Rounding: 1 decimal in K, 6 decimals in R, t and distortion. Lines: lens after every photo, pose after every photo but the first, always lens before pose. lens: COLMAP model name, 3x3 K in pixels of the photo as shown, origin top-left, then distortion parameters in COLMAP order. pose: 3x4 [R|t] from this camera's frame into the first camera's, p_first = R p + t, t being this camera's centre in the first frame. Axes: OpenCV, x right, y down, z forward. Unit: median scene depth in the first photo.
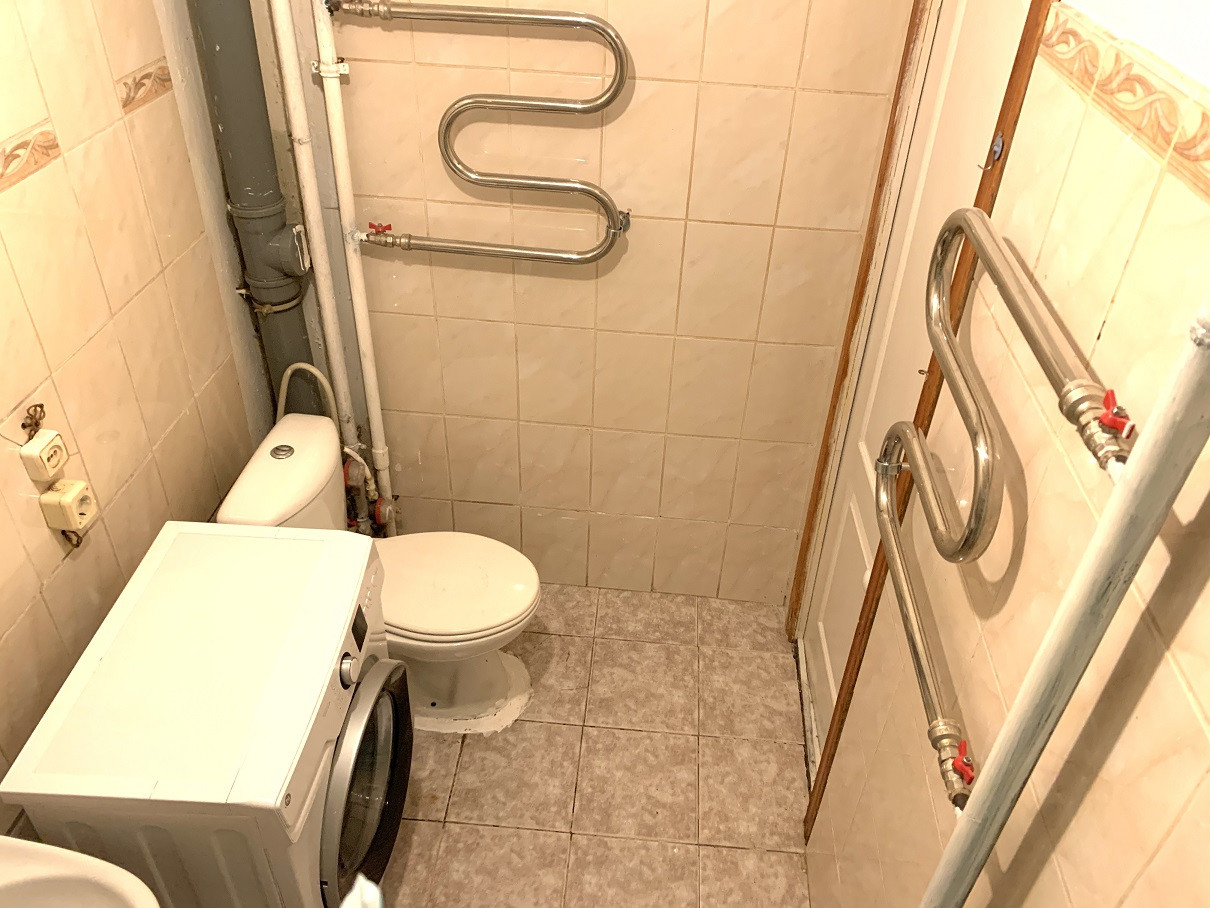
lens RADIAL K [[905.8, 0, 610.9], [0, 905.8, 453.3], [0, 0, 1]] dist [0.039965, -0.039854]
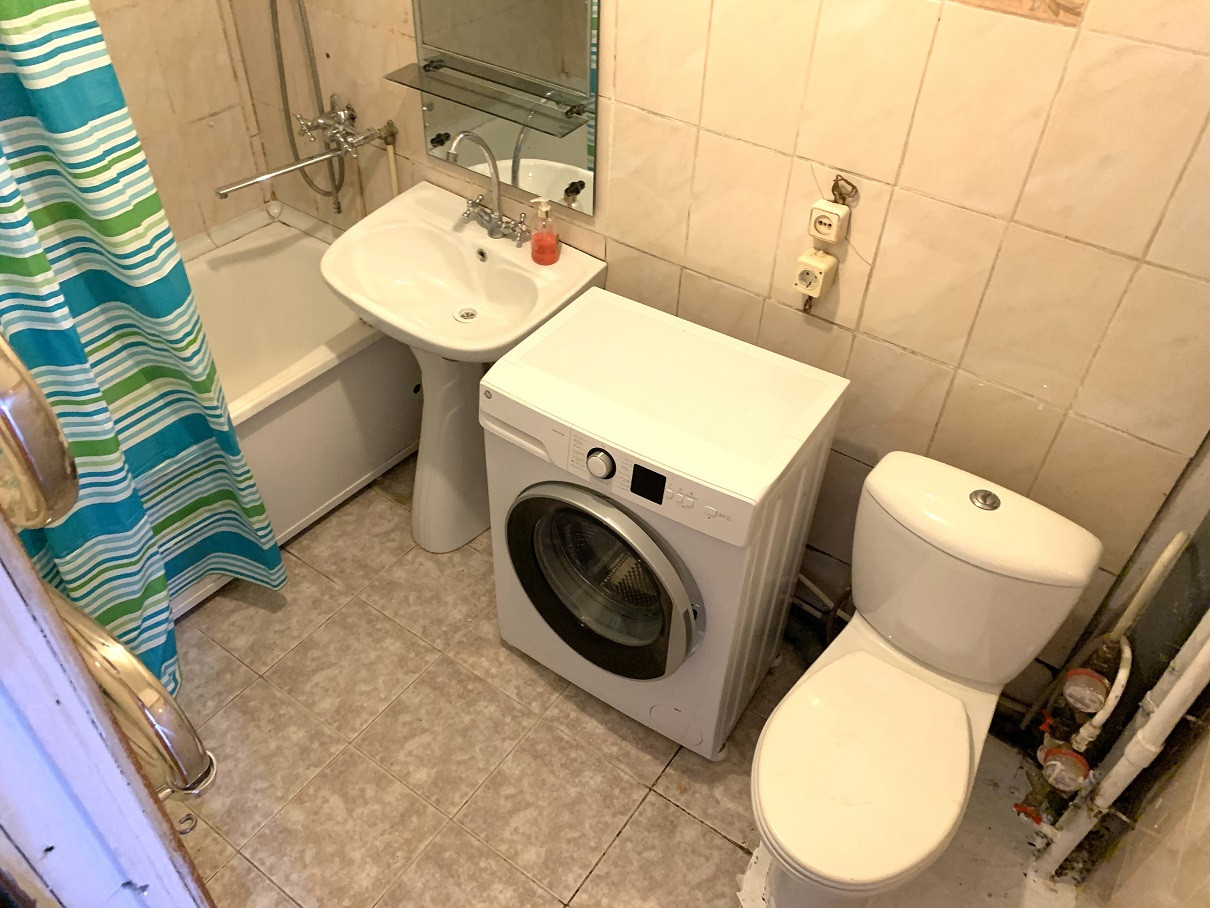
lens RADIAL K [[905.8, 0, 610.9], [0, 905.8, 453.3], [0, 0, 1]] dist [0.039965, -0.039854]
pose [[-0.500680, 0.523648, -0.689284, 0.306721], [-0.573434, 0.395860, 0.717264, -0.381028], [0.648454, 0.754379, 0.102078, 0.661951]]
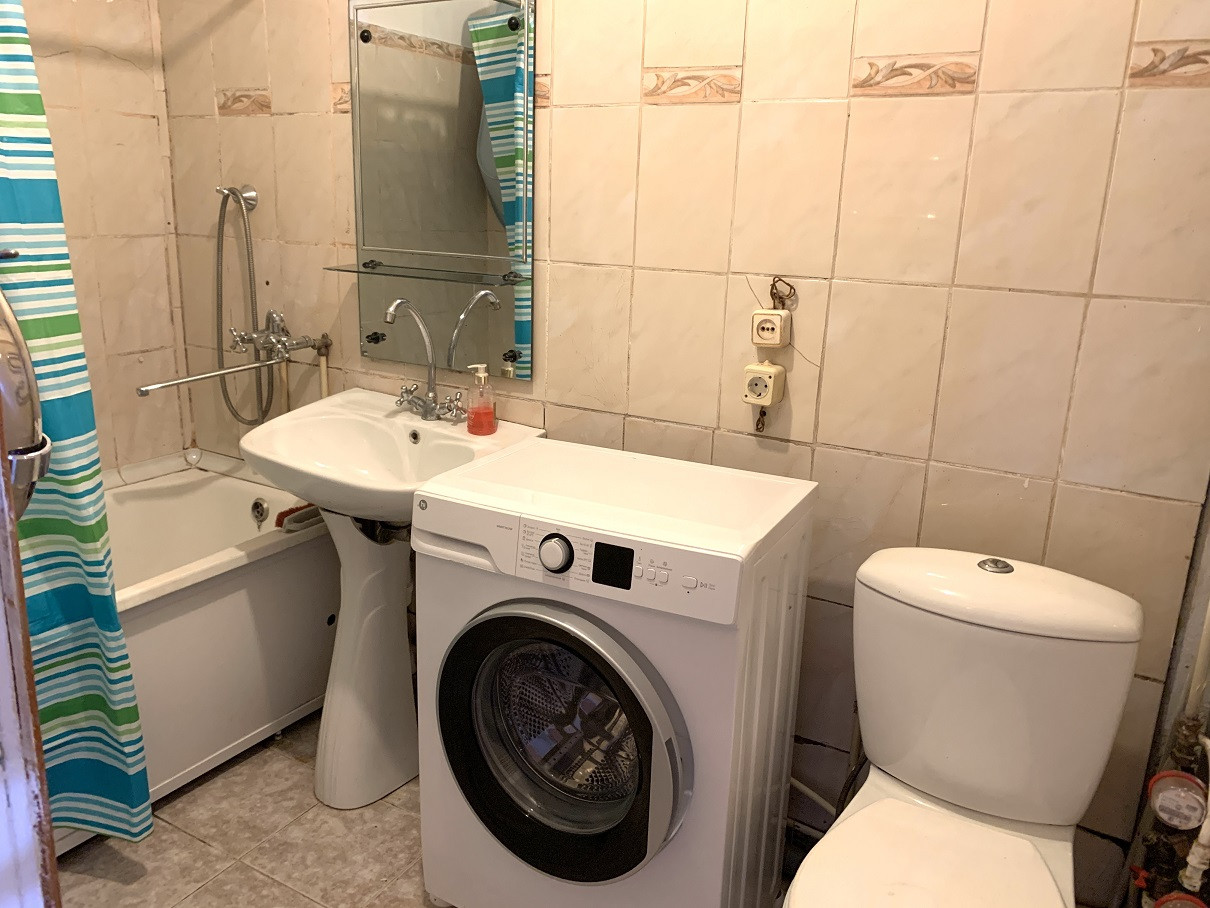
lens RADIAL K [[912.3, 0, 587.4], [0, 912.3, 450.8], [0, 0, 1]] dist [0.043924, -0.045940]
pose [[-0.429726, 0.182264, -0.884373, 0.354006], [-0.586288, 0.688560, 0.426792, -0.172563], [0.686733, 0.701901, -0.189033, 0.830871]]
